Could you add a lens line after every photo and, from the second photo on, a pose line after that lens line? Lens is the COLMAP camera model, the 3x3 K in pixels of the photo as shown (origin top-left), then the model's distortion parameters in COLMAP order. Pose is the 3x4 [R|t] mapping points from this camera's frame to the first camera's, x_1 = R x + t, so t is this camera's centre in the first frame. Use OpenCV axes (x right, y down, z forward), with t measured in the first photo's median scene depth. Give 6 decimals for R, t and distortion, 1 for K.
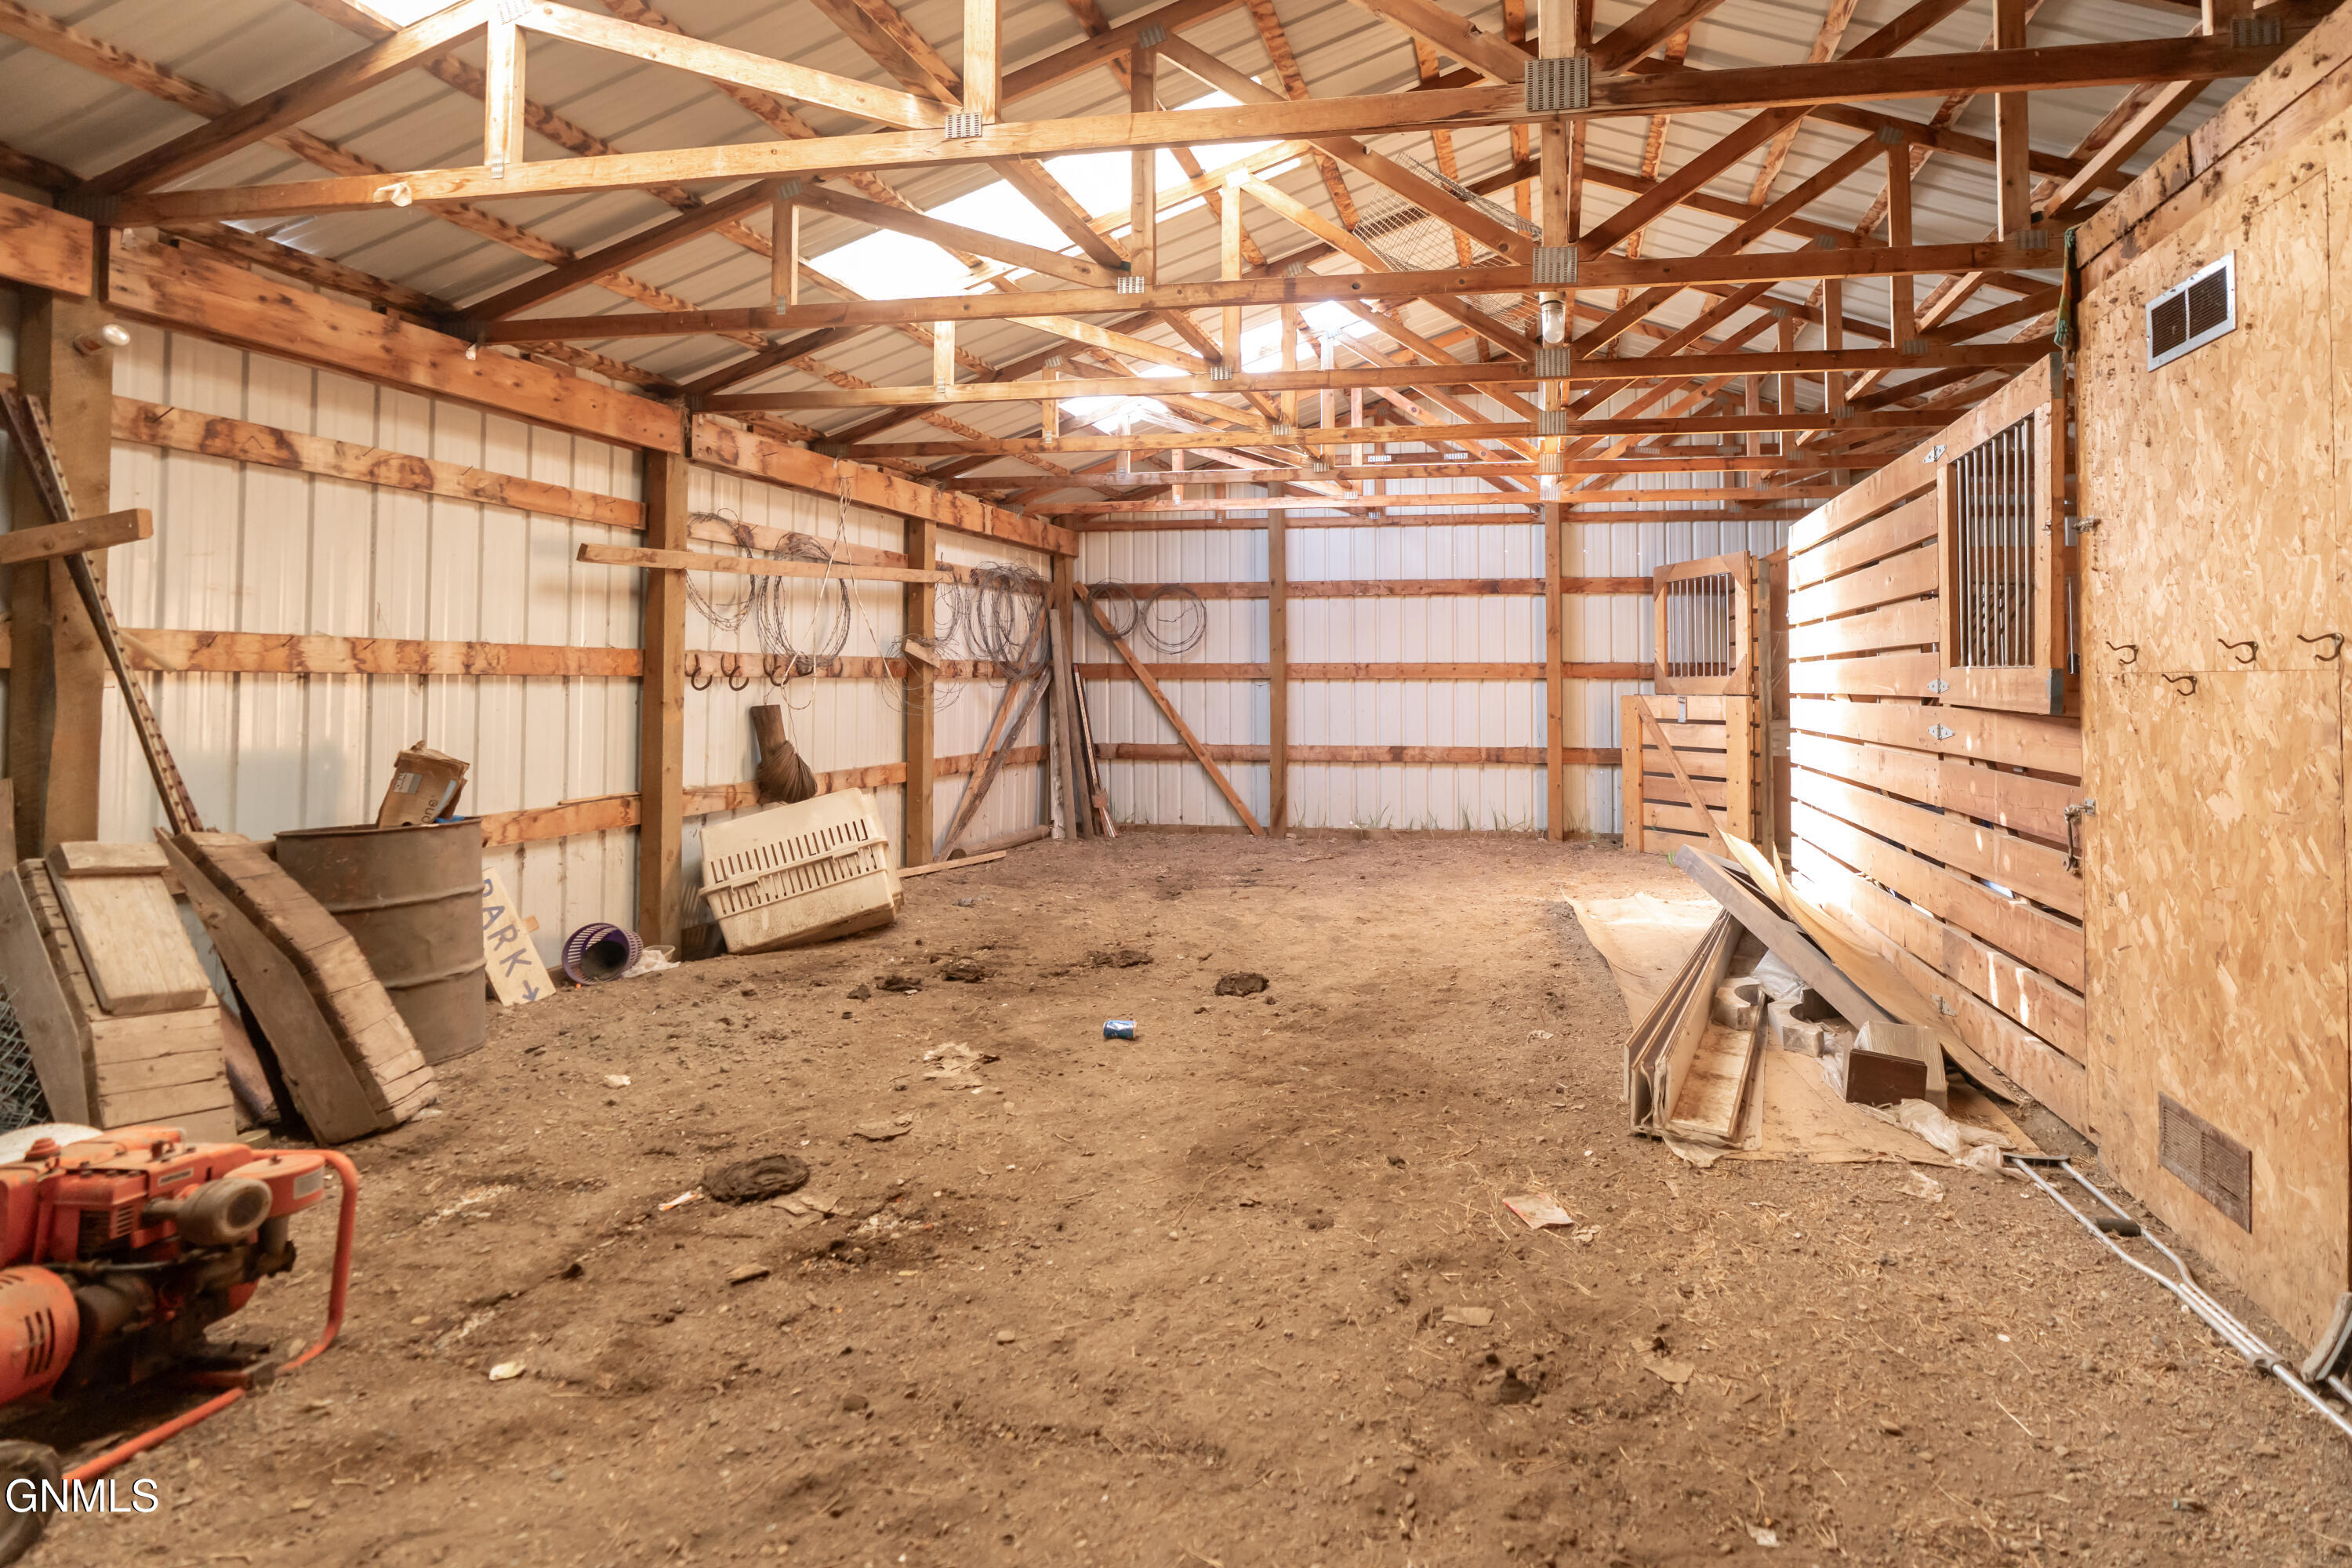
lens RADIAL K [[1114.1, 0, 1182.3], [0, 1114.1, 710.5], [0, 0, 1]] dist [0.000502, 0.000365]
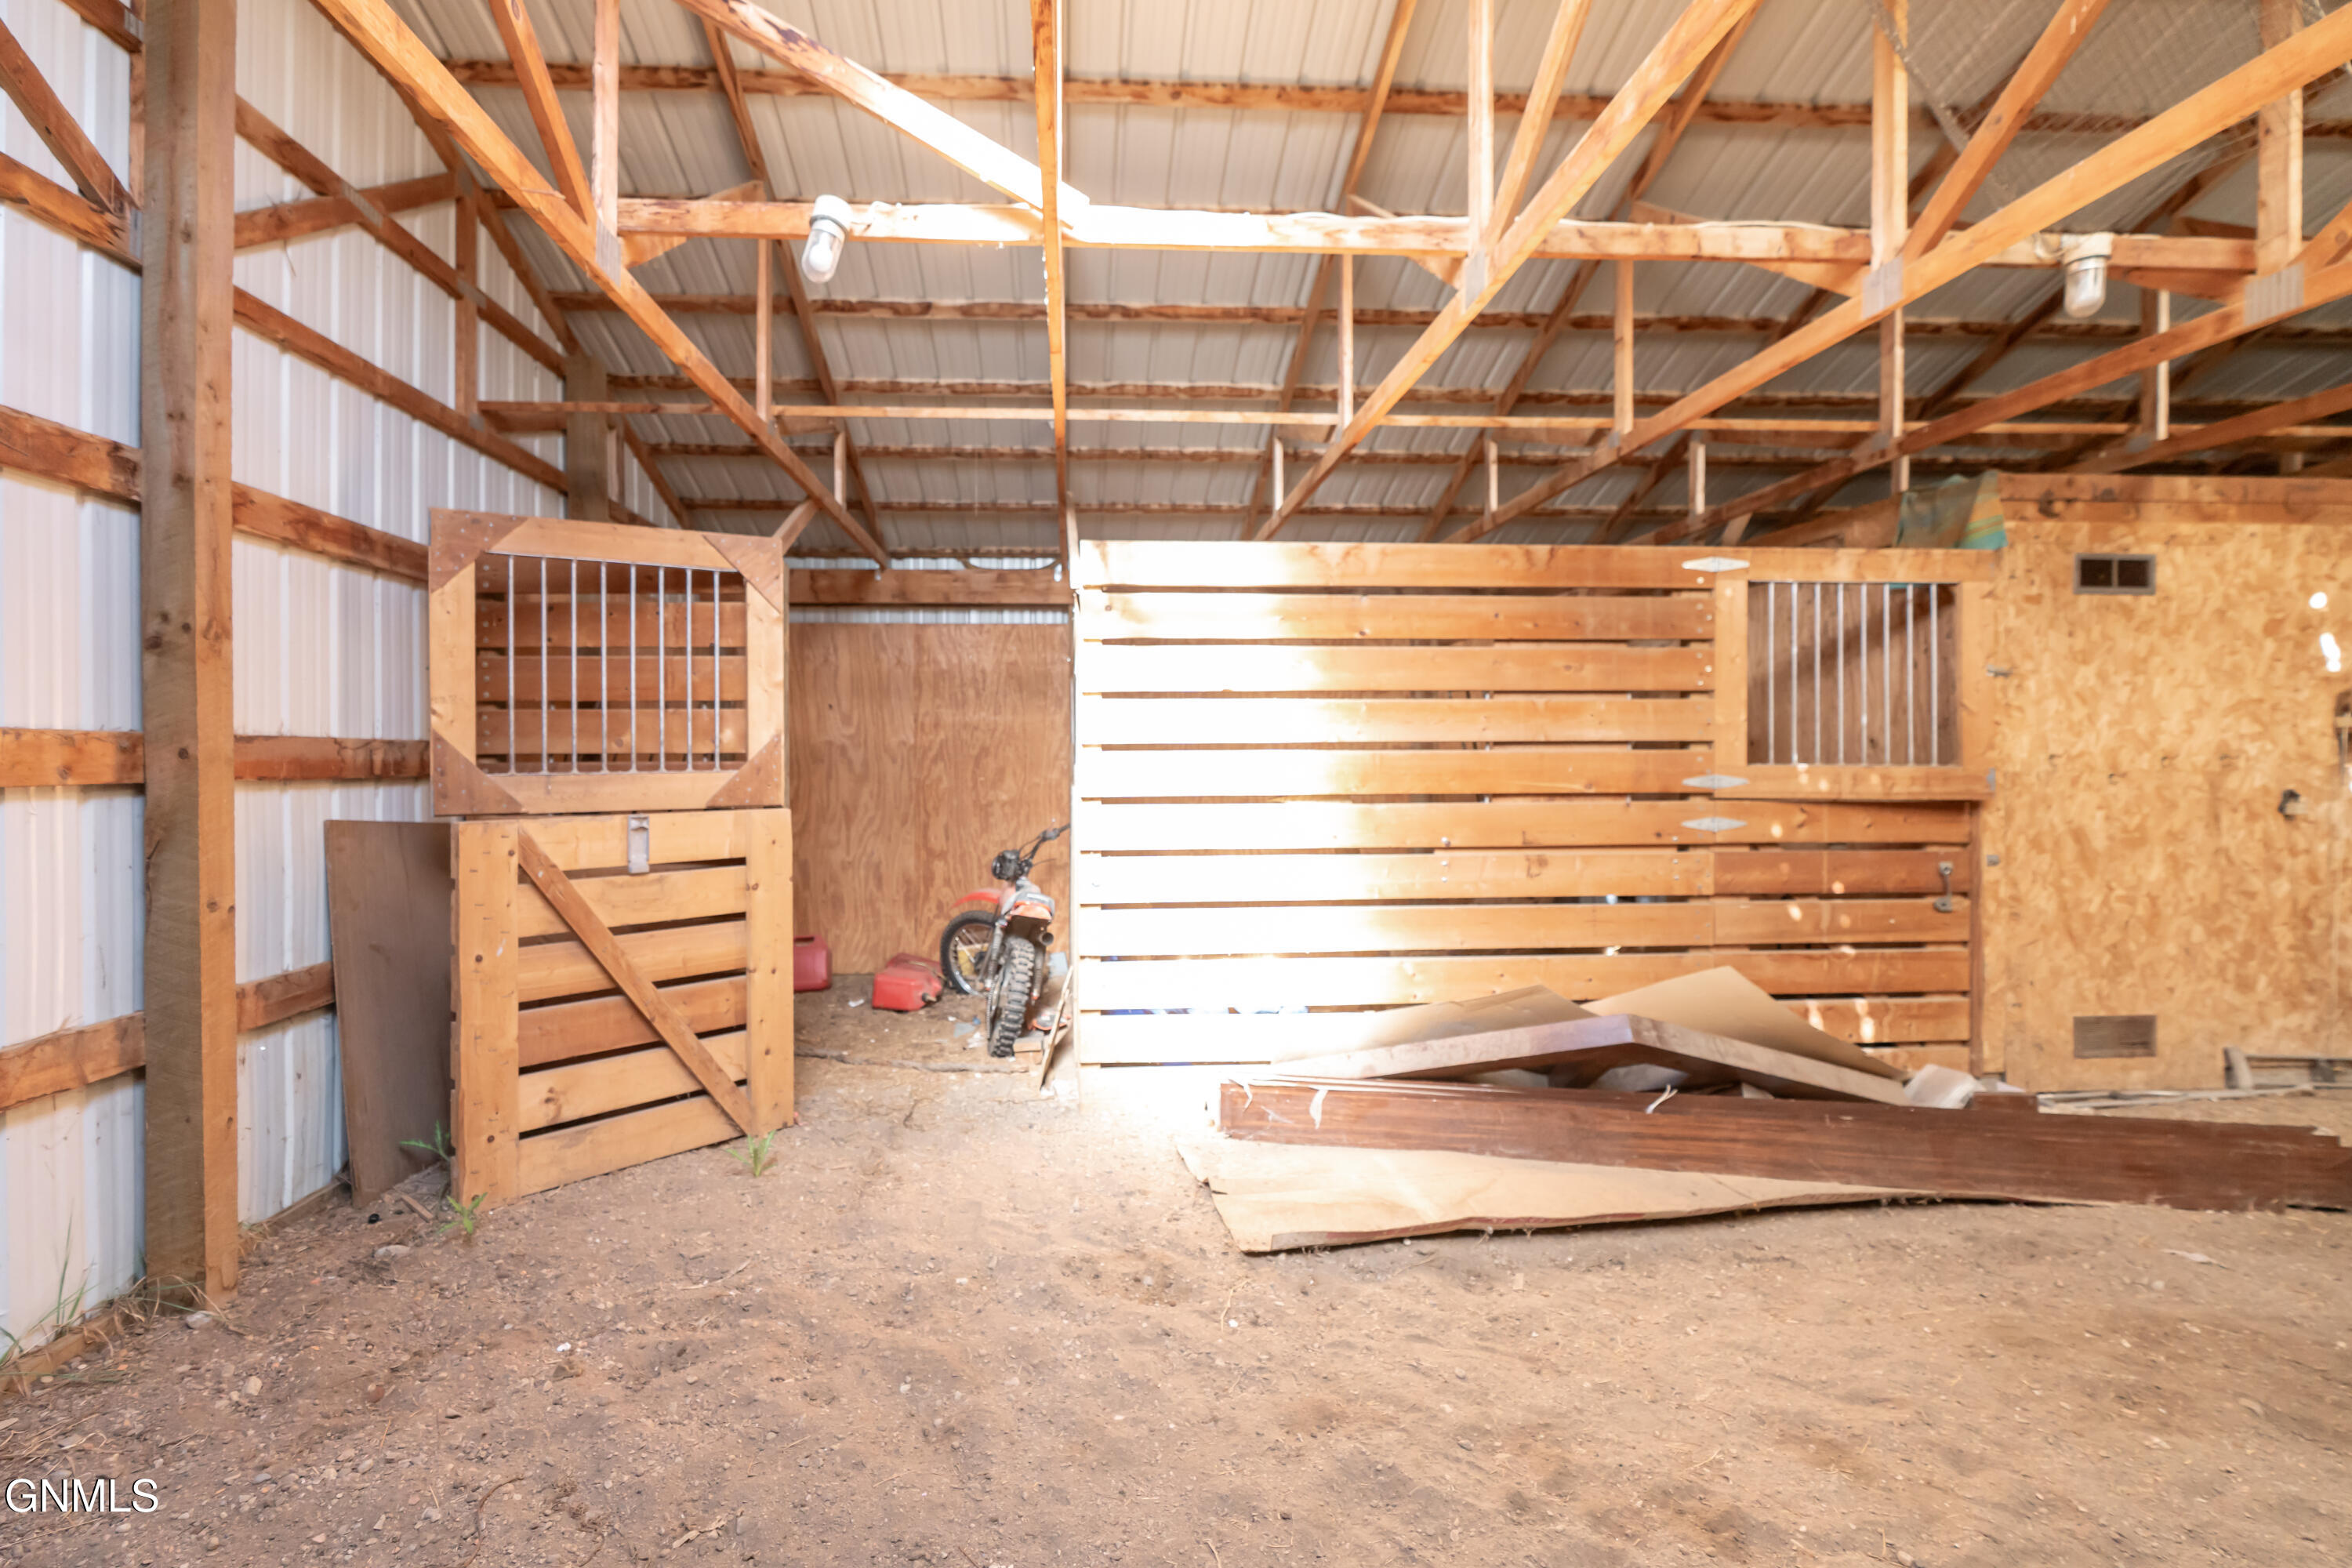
lens RADIAL K [[1097.7, 0, 1147.6], [0, 1097.7, 763.5], [0, 0, 1]] dist [-0.004878, 0.001810]
pose [[-0.367161, -0.001203, 0.930157, -0.054057], [0.027261, 0.999556, 0.012053, -0.034272], [-0.929758, 0.029782, -0.366965, 0.972662]]
